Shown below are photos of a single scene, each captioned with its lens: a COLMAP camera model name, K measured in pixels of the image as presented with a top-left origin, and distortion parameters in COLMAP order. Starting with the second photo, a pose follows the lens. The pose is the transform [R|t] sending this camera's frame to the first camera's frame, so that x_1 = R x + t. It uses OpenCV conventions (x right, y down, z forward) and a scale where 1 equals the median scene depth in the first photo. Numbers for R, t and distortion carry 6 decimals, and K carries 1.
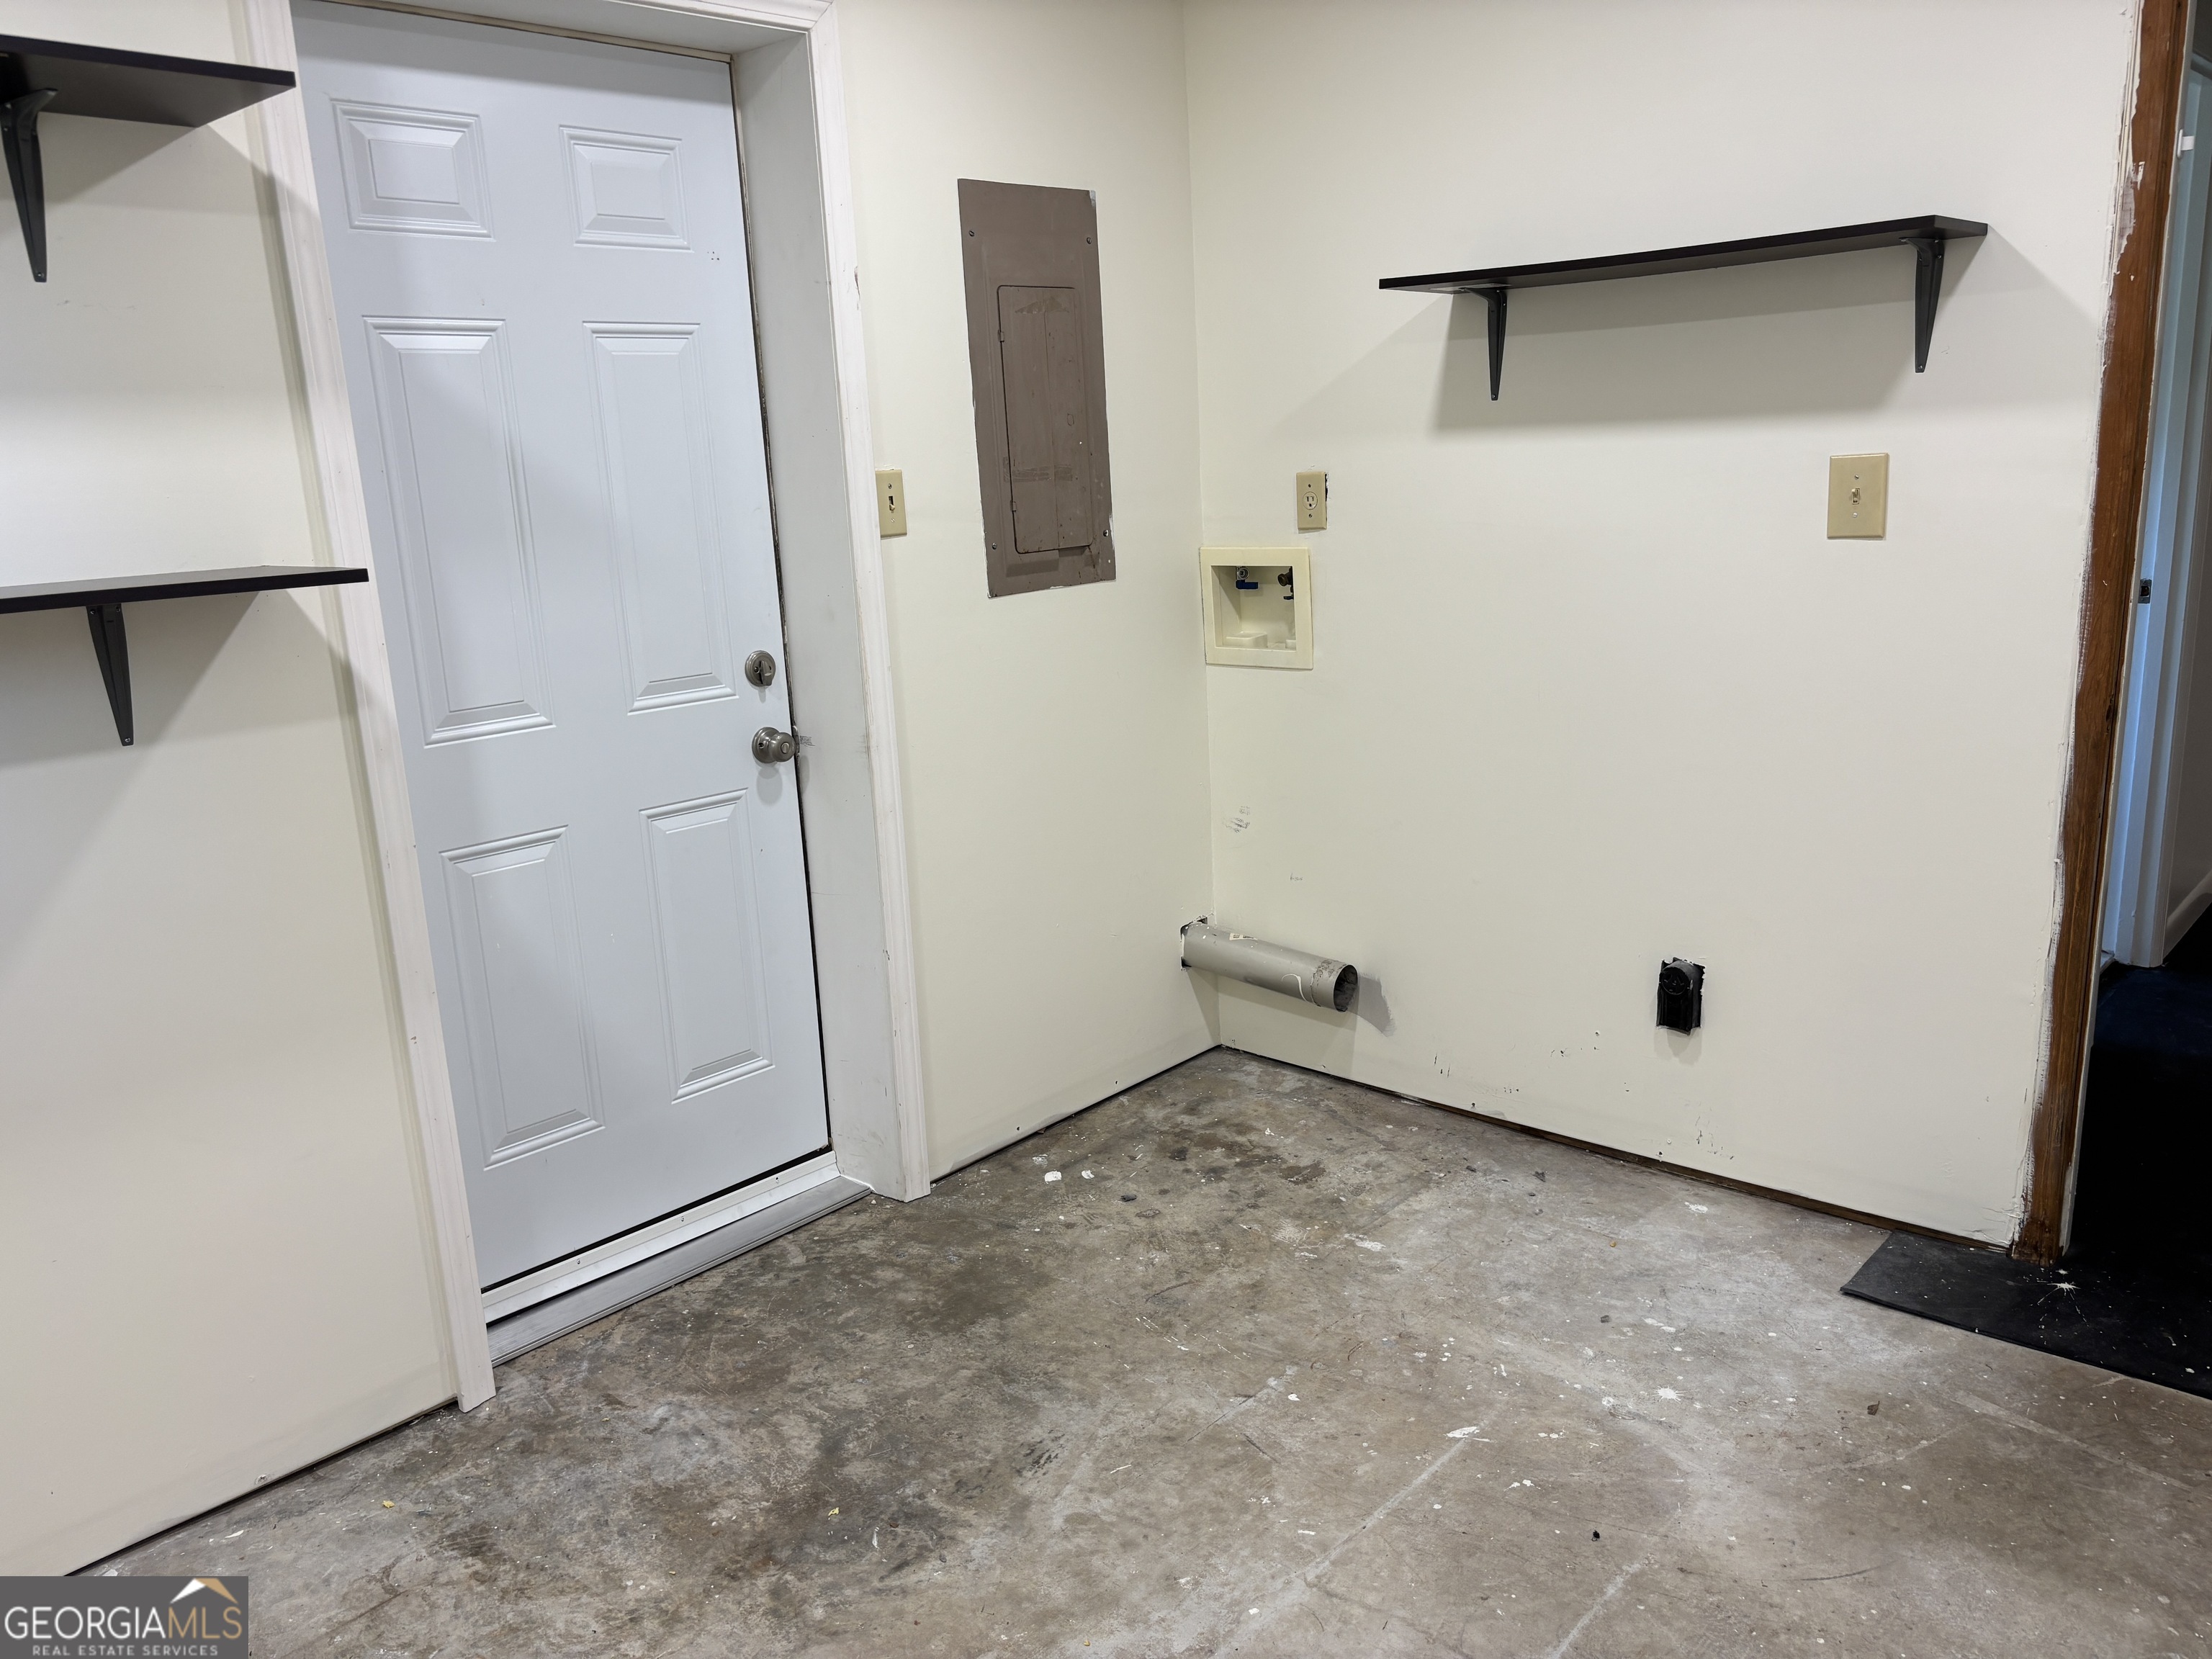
lens RADIAL K [[1679.2, 0, 1100.0], [0, 1679.2, 837.9], [0, 0, 1]] dist [0.025766, 0.002736]
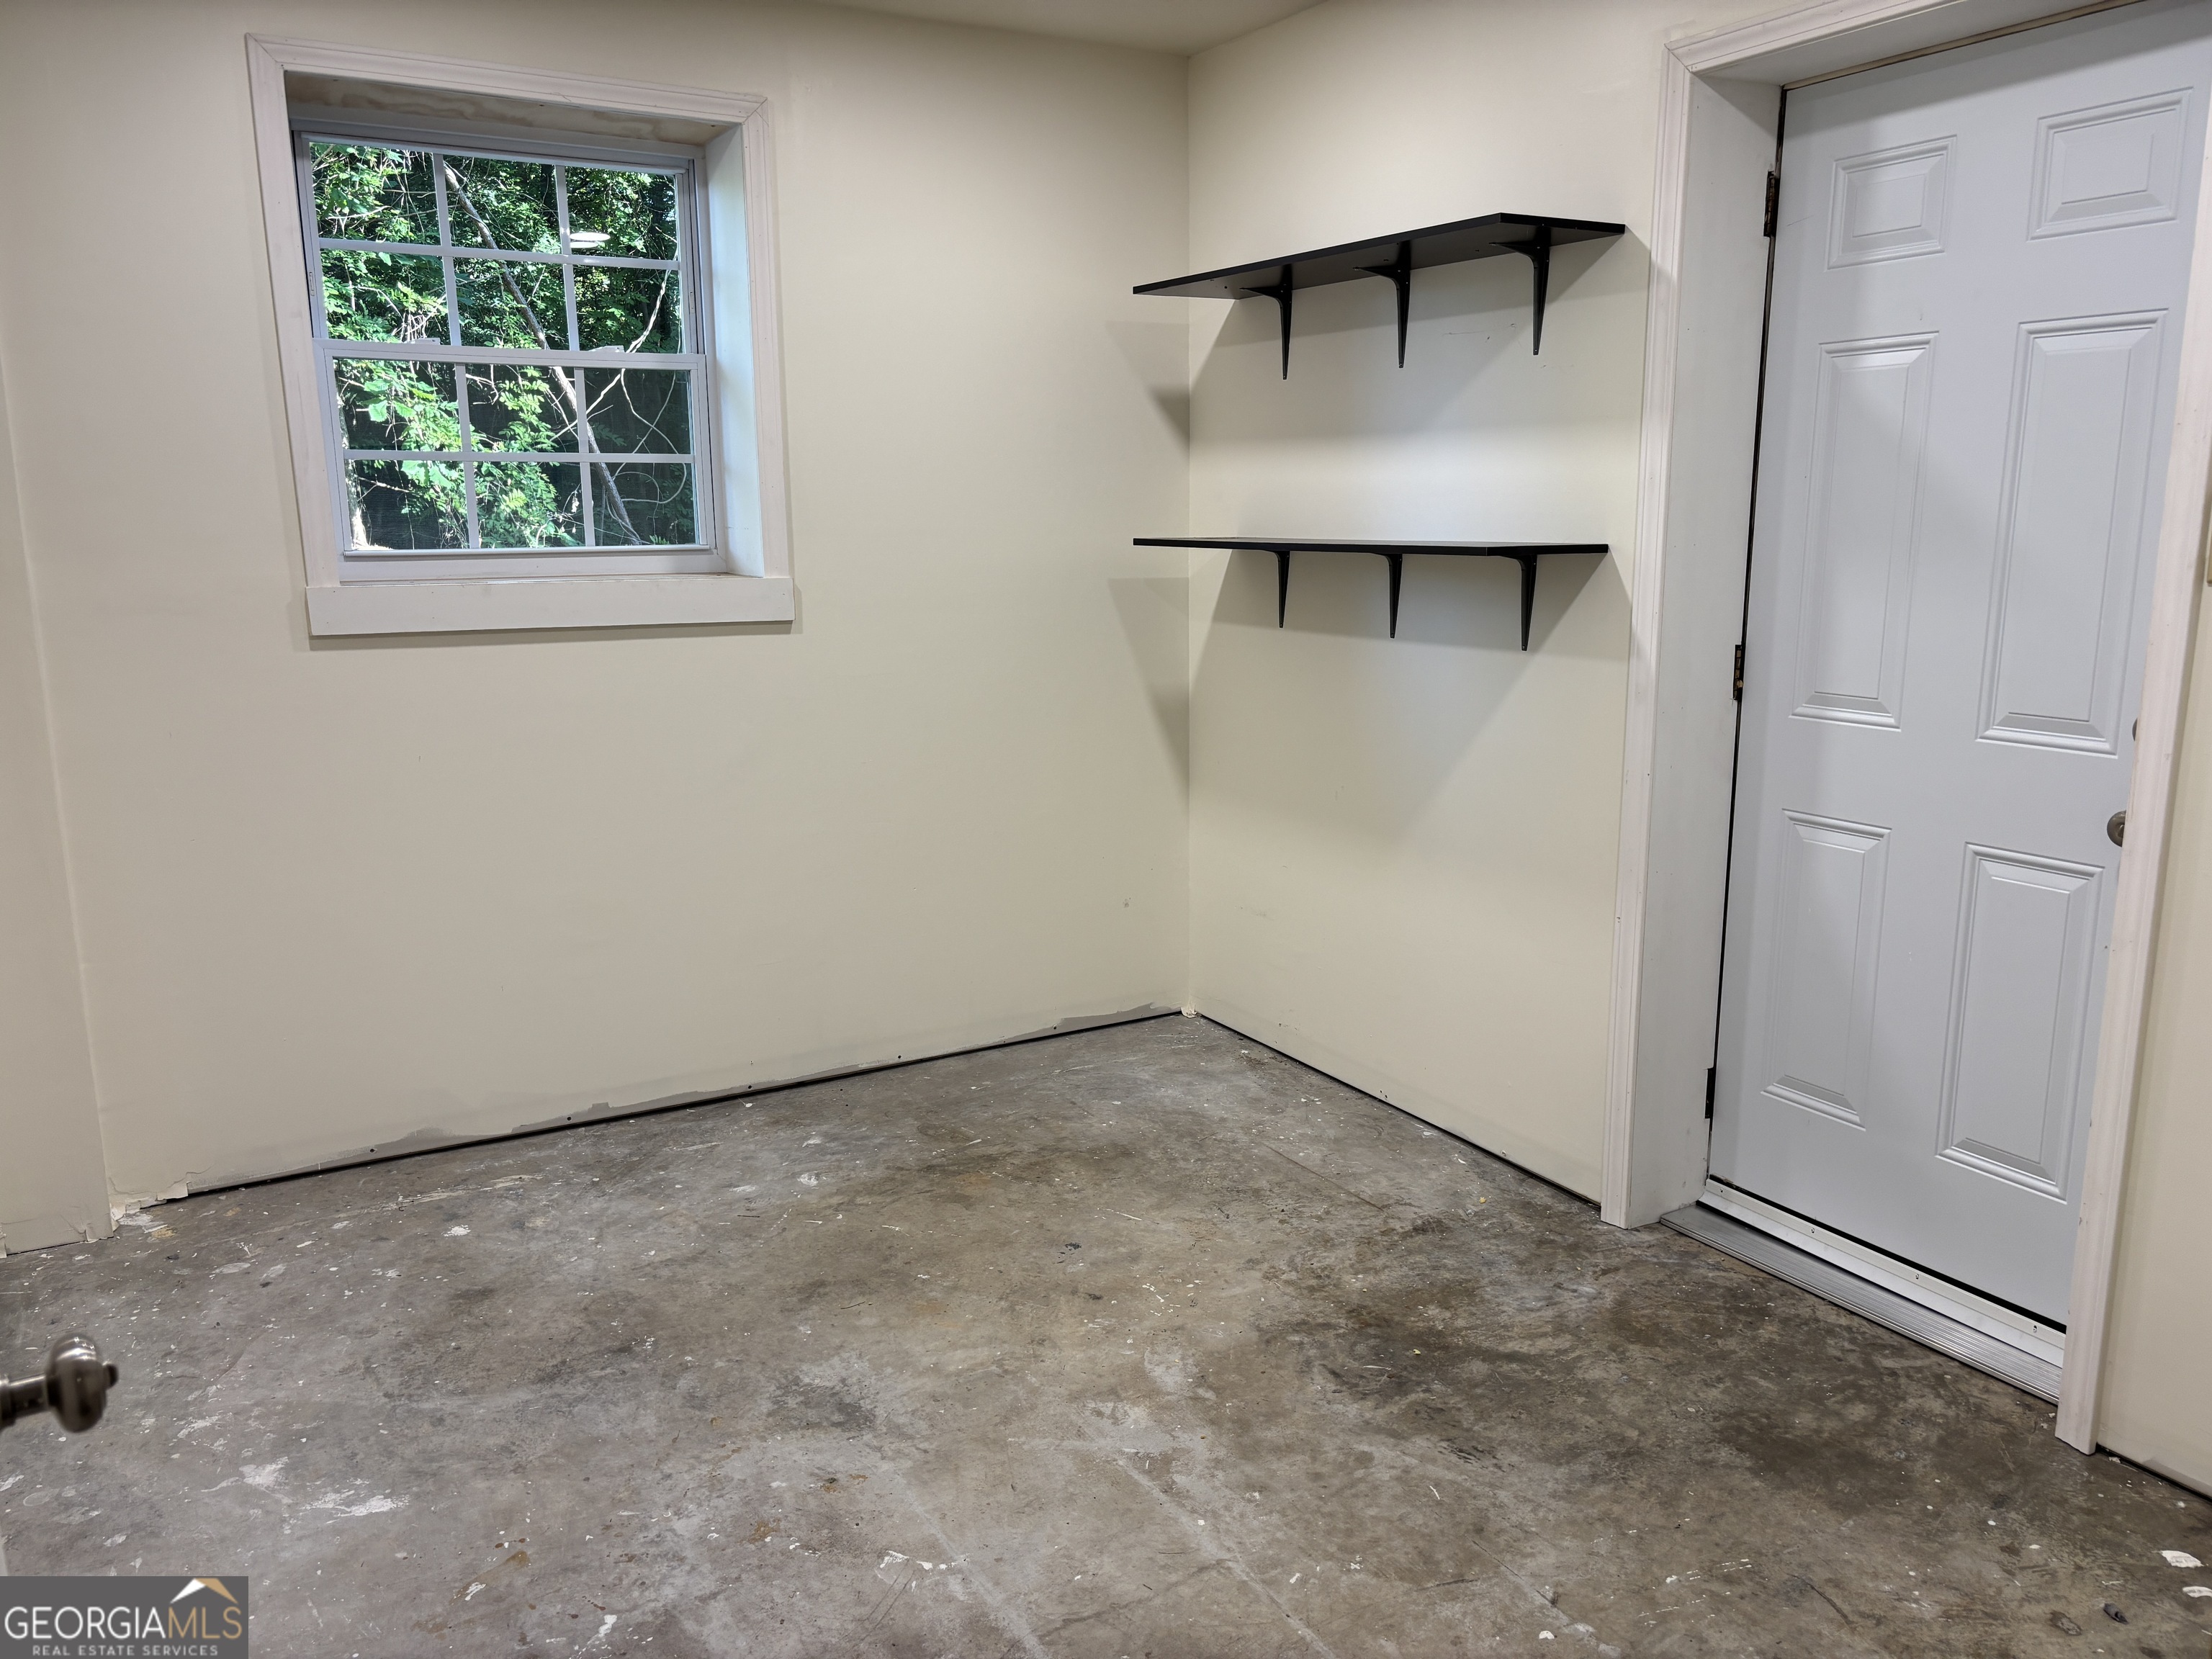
lens RADIAL K [[1679.2, 0, 1100.0], [0, 1679.2, 837.9], [0, 0, 1]] dist [0.025766, 0.002736]
pose [[-0.298549, 0.236359, -0.924664, 0.868011], [-0.198730, 0.932217, 0.302454, -0.243227], [0.933475, 0.274056, -0.231341, 0.894762]]
